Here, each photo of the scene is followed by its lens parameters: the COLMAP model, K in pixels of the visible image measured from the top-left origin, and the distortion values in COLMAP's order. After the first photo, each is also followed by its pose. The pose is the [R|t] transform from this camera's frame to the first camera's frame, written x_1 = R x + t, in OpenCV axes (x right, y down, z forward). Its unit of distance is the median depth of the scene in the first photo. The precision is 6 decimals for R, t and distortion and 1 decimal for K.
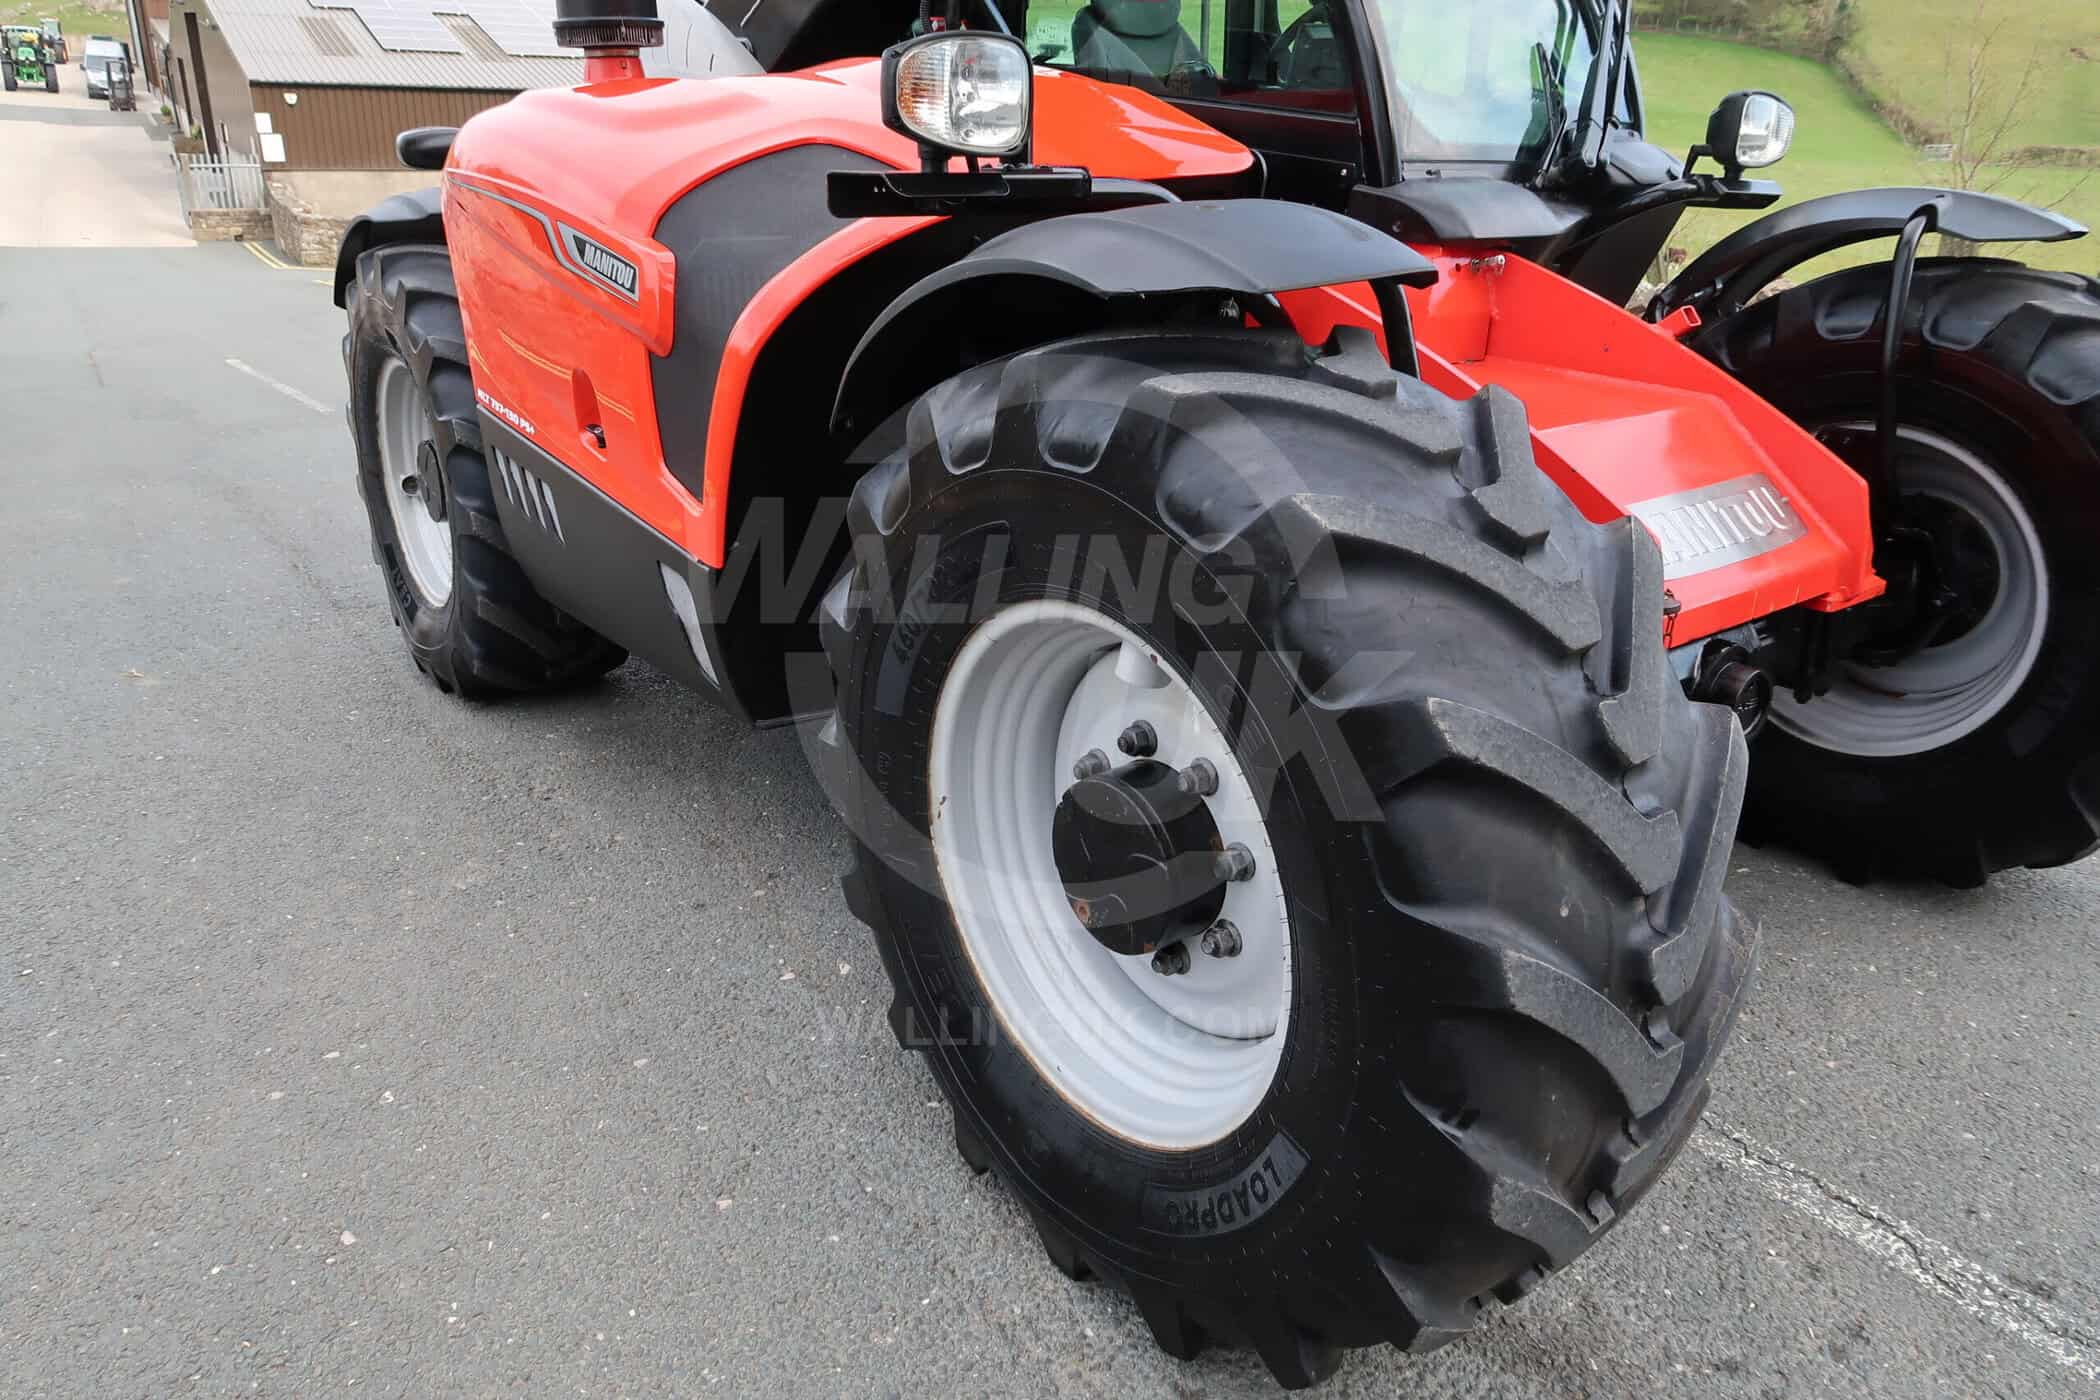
lens RADIAL K [[1475.2, 0, 1061.3], [0, 1475.2, 692.6], [0, 0, 1]] dist [-0.025522, -0.007620]
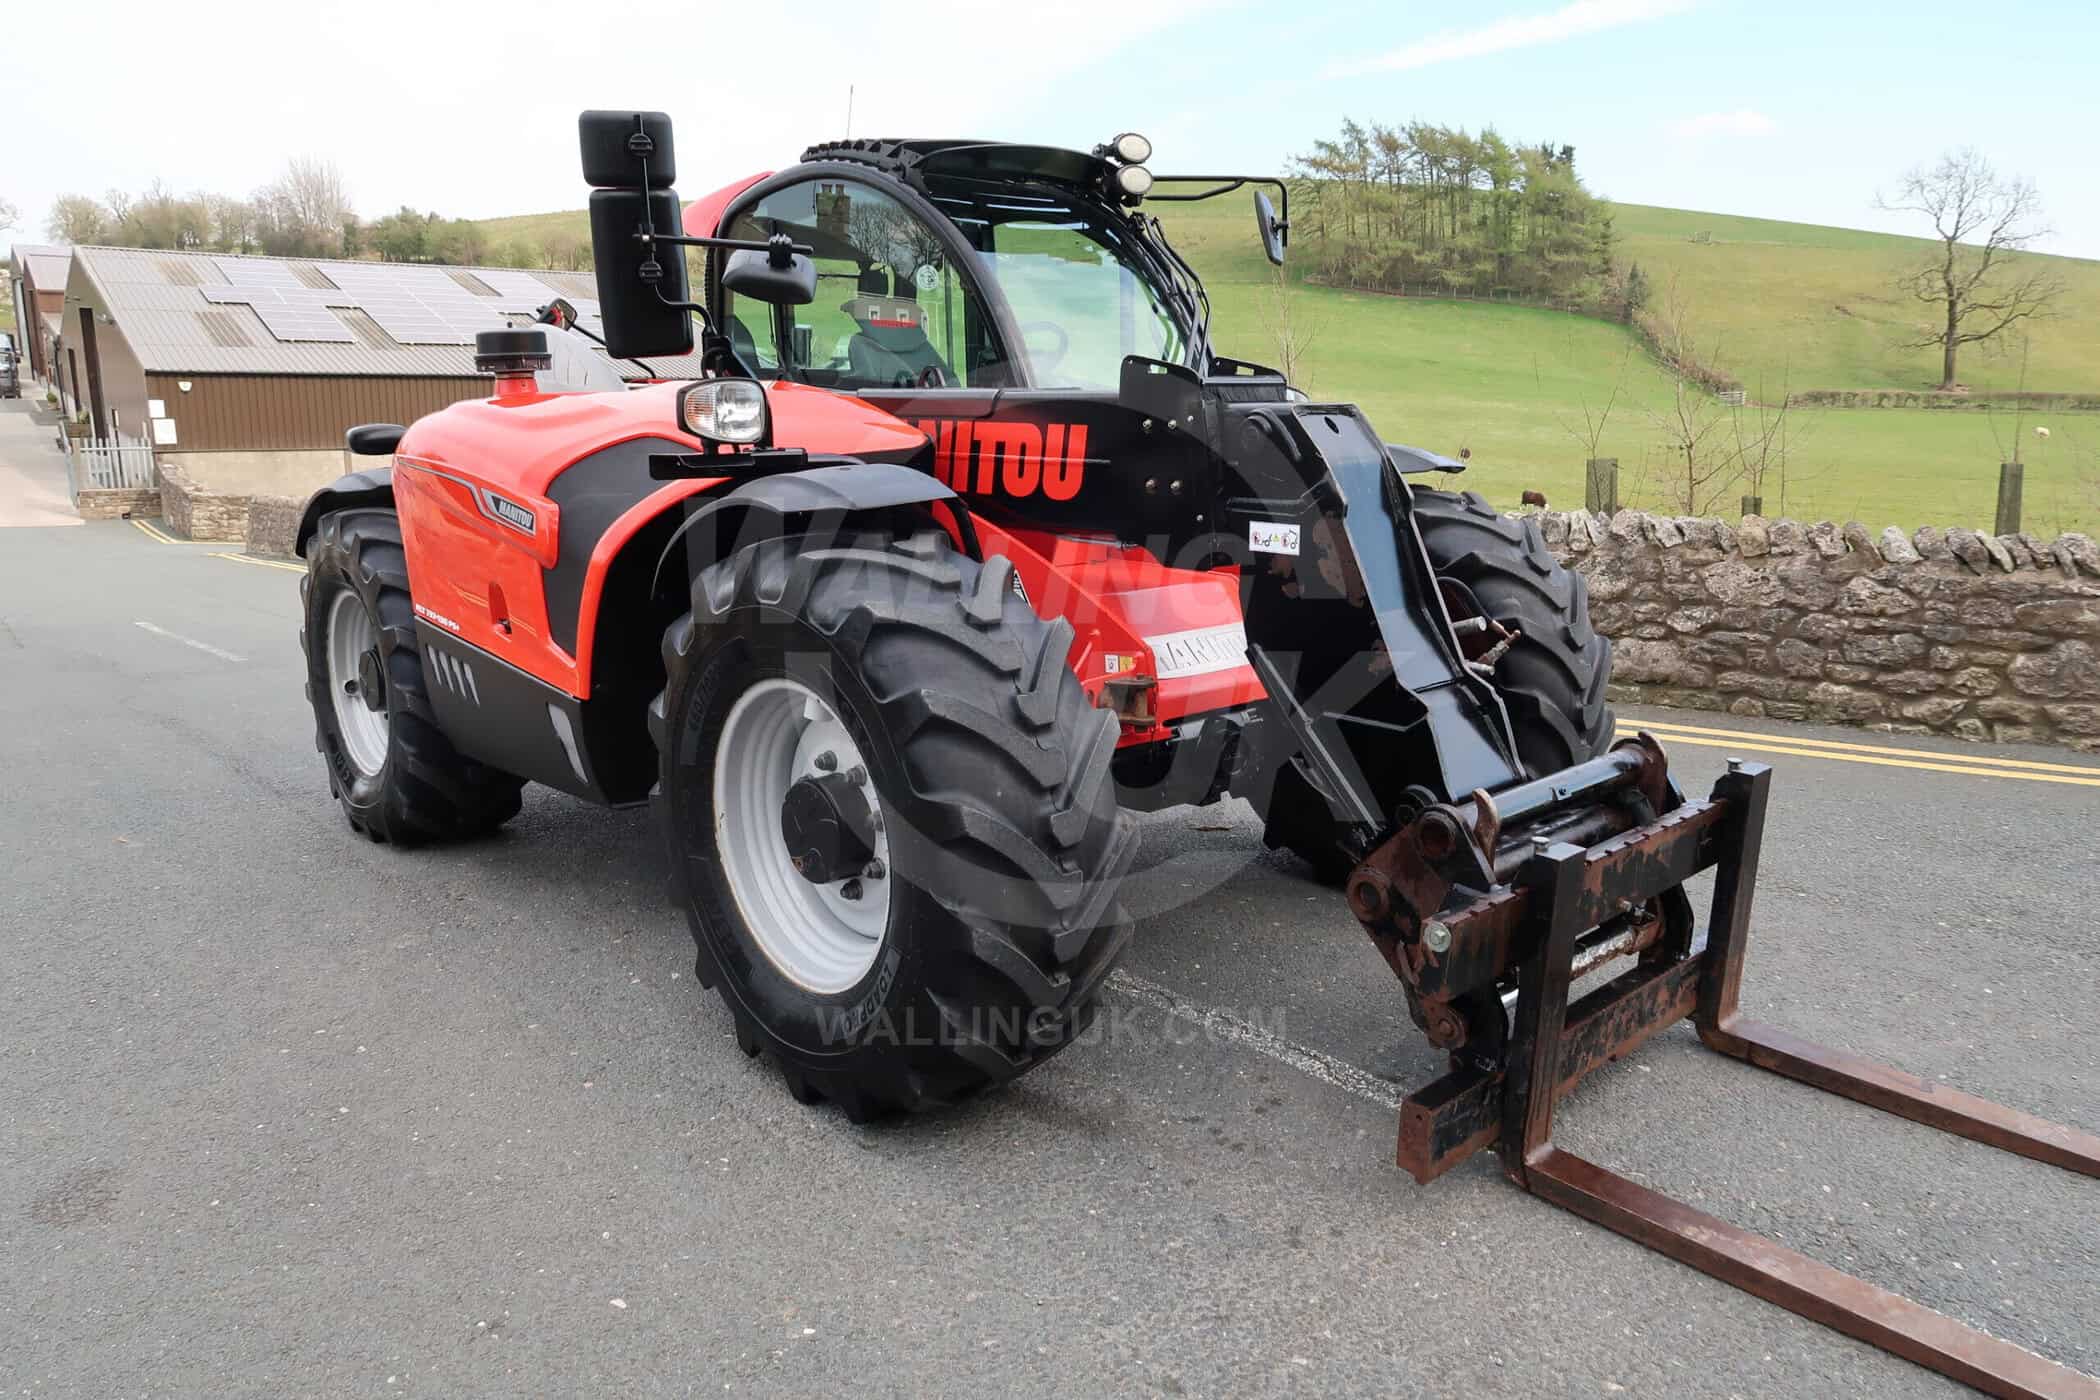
lens RADIAL K [[1432.1, 0, 1053.1], [0, 1432.1, 686.1], [0, 0, 1]] dist [-0.031100, 0.011480]
pose [[0.995983, -0.037658, 0.081238, 0.100425], [0.050644, 0.985120, -0.164237, 0.128281], [-0.073844, 0.167691, 0.983070, -0.384883]]
